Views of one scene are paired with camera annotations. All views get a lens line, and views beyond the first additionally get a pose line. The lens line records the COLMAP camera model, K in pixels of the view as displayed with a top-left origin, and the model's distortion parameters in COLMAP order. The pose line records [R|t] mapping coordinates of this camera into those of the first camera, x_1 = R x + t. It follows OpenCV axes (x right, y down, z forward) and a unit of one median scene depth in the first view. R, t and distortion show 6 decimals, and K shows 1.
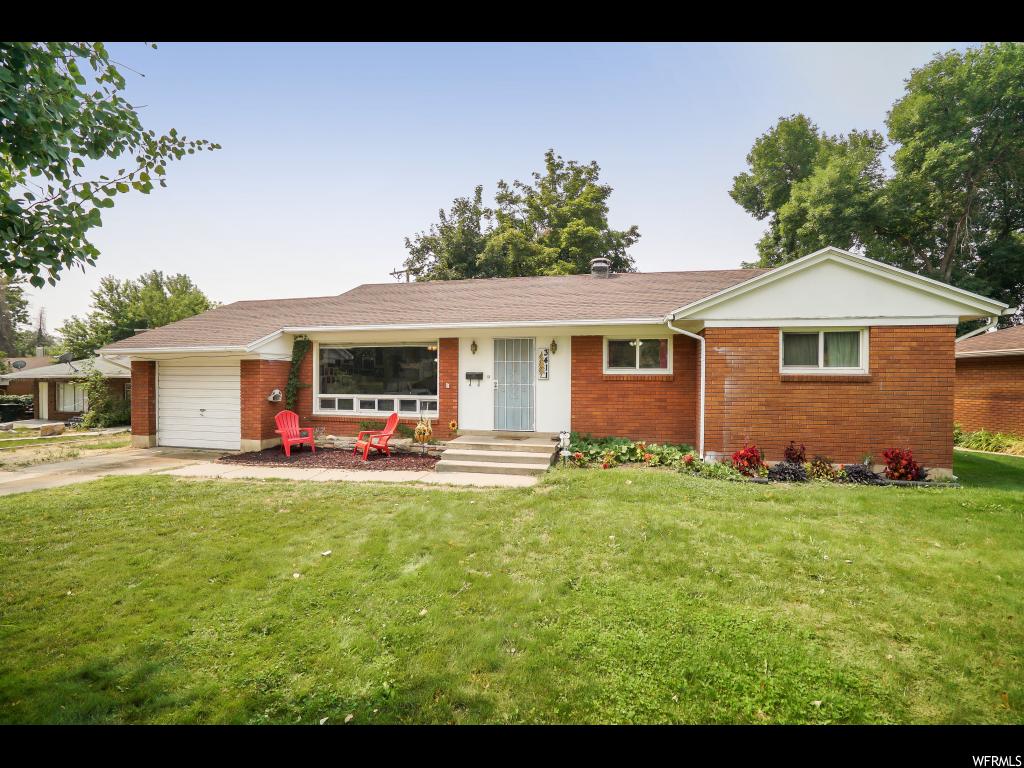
lens RADIAL K [[484.0, 0, 512.0], [0, 484.0, 384.0], [0, 0, 1]] dist [-0.063027, 0.023985]
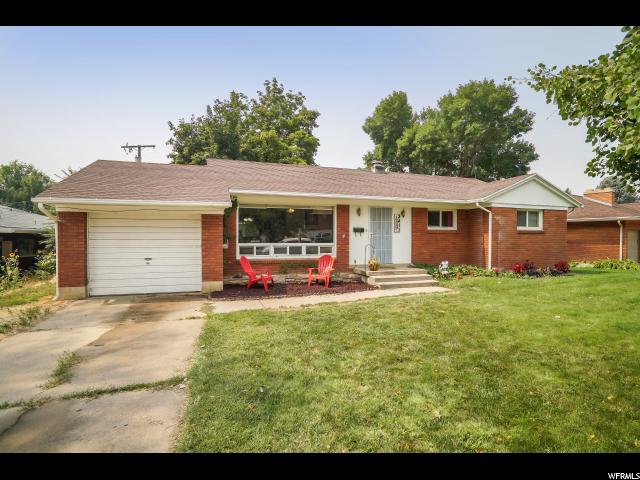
lens RADIAL K [[327.3, 0, 337.7], [0, 327.3, 239.9], [0, 0, 1]] dist [-0.043449, -0.000073]
pose [[0.850970, -0.006136, 0.525179, -0.663886], [0.006772, 0.999977, 0.000710, 0.013471], [-0.525171, 0.002953, 0.850991, 0.130447]]
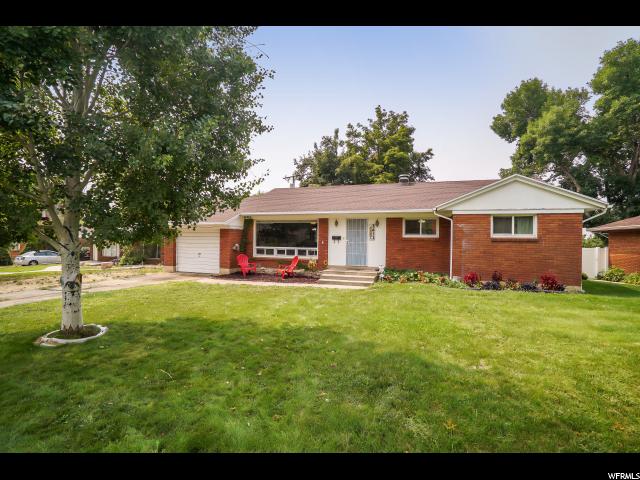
lens RADIAL K [[313.5, 0, 324.6], [0, 313.5, 240.6], [0, 0, 1]] dist [-0.060931, 0.027488]
pose [[0.995363, 0.008408, -0.095821, -0.003119], [-0.009712, 0.999866, -0.013147, 0.011069], [0.095698, 0.014017, 0.995312, -0.256176]]
